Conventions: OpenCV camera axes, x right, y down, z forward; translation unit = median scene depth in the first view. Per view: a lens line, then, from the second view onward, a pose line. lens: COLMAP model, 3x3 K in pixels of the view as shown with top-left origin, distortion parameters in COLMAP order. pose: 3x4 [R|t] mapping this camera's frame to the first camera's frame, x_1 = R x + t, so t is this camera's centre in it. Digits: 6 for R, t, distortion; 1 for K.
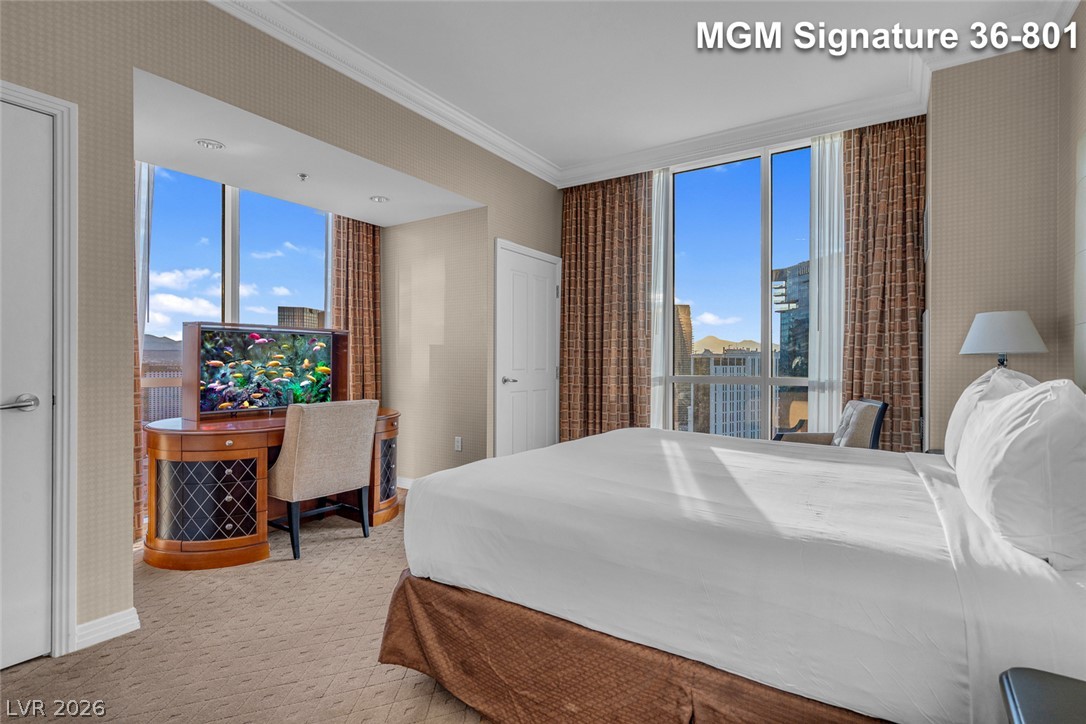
lens RADIAL K [[532.4, 0, 538.6], [0, 532.4, 362.9], [0, 0, 1]] dist [0.004914, -0.000100]
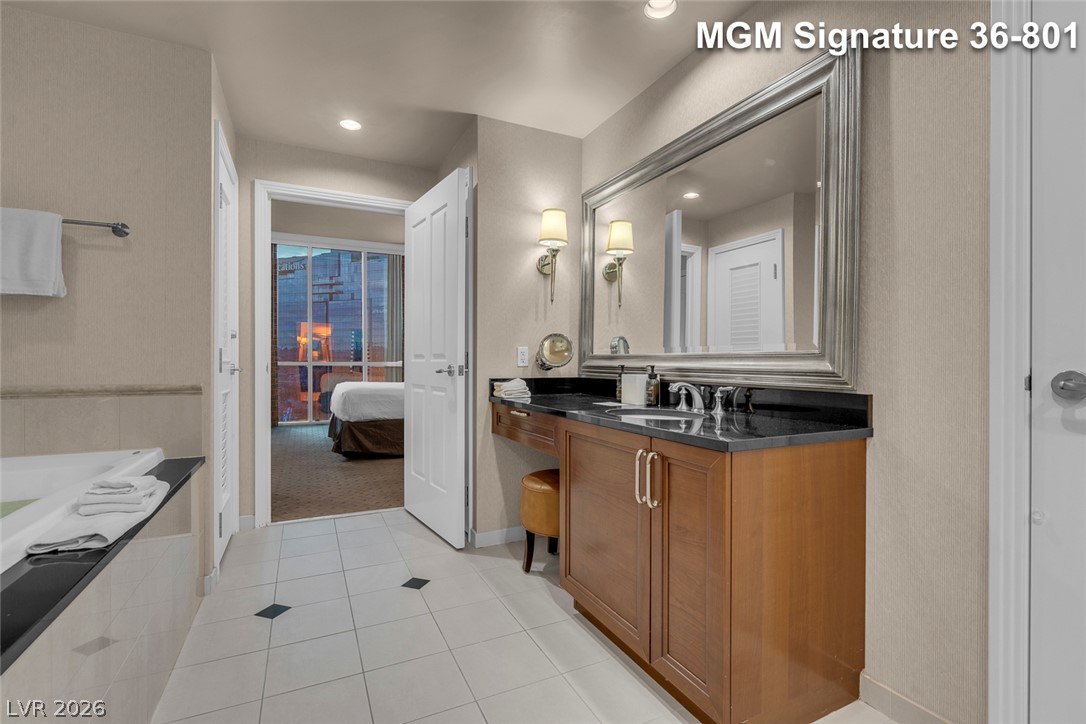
lens RADIAL K [[493.8, 0, 541.7], [0, 493.8, 363.0], [0, 0, 1]] dist [-0.006778, 0.002754]
pose [[0.515113, -0.007538, 0.857089, -1.010710], [0.002633, 0.999971, 0.007212, 0.024401], [-0.857118, -0.001458, 0.515117, -0.658693]]
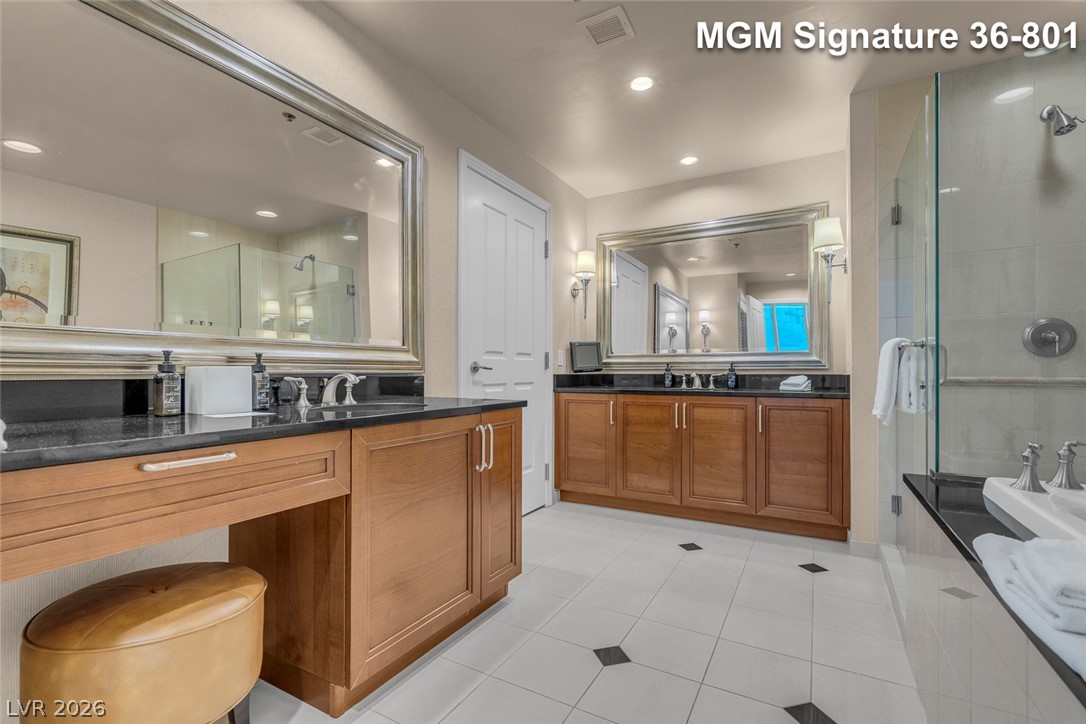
lens RADIAL K [[493.8, 0, 543.4], [0, 493.8, 369.8], [0, 0, 1]] dist [-0.006778, 0.002754]
pose [[-0.997650, -0.006635, -0.068196, -0.638802], [-0.006777, 0.999975, 0.001850, 0.043973], [0.068182, 0.002307, -0.997670, -0.018676]]
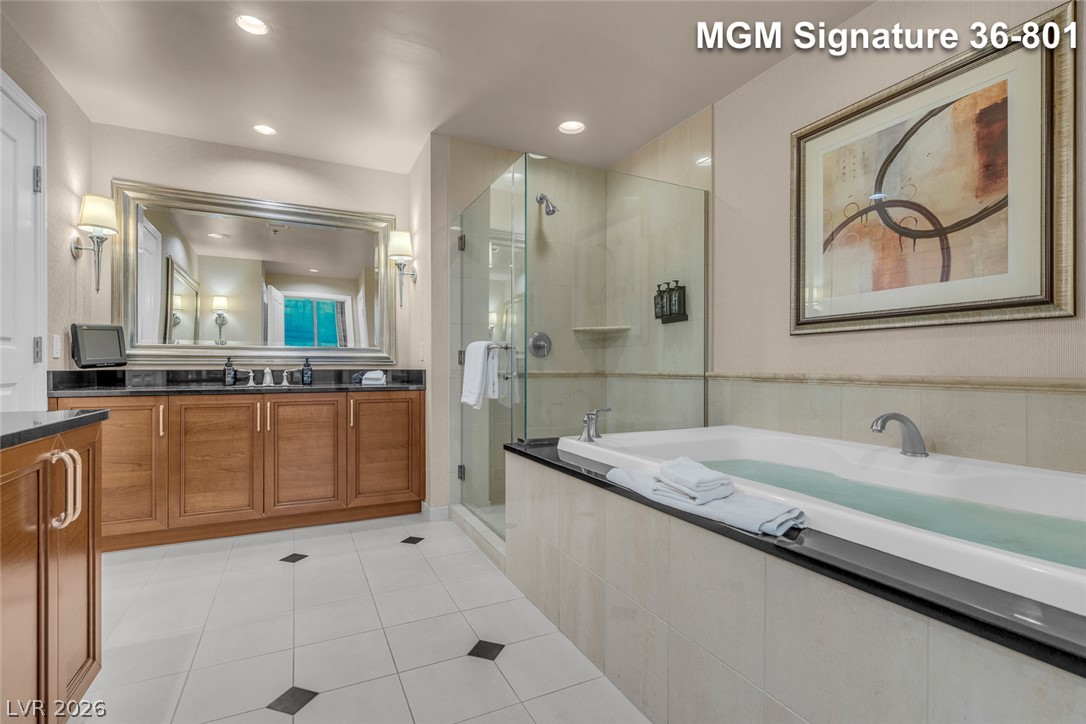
lens RADIAL K [[493.8, 0, 541.9], [0, 493.8, 369.0], [0, 0, 1]] dist [-0.006778, 0.002754]
pose [[-0.502676, -0.003809, -0.864467, -0.499294], [-0.008607, 0.999963, 0.000599, 0.045965], [0.864432, 0.007742, -0.502690, -0.105860]]
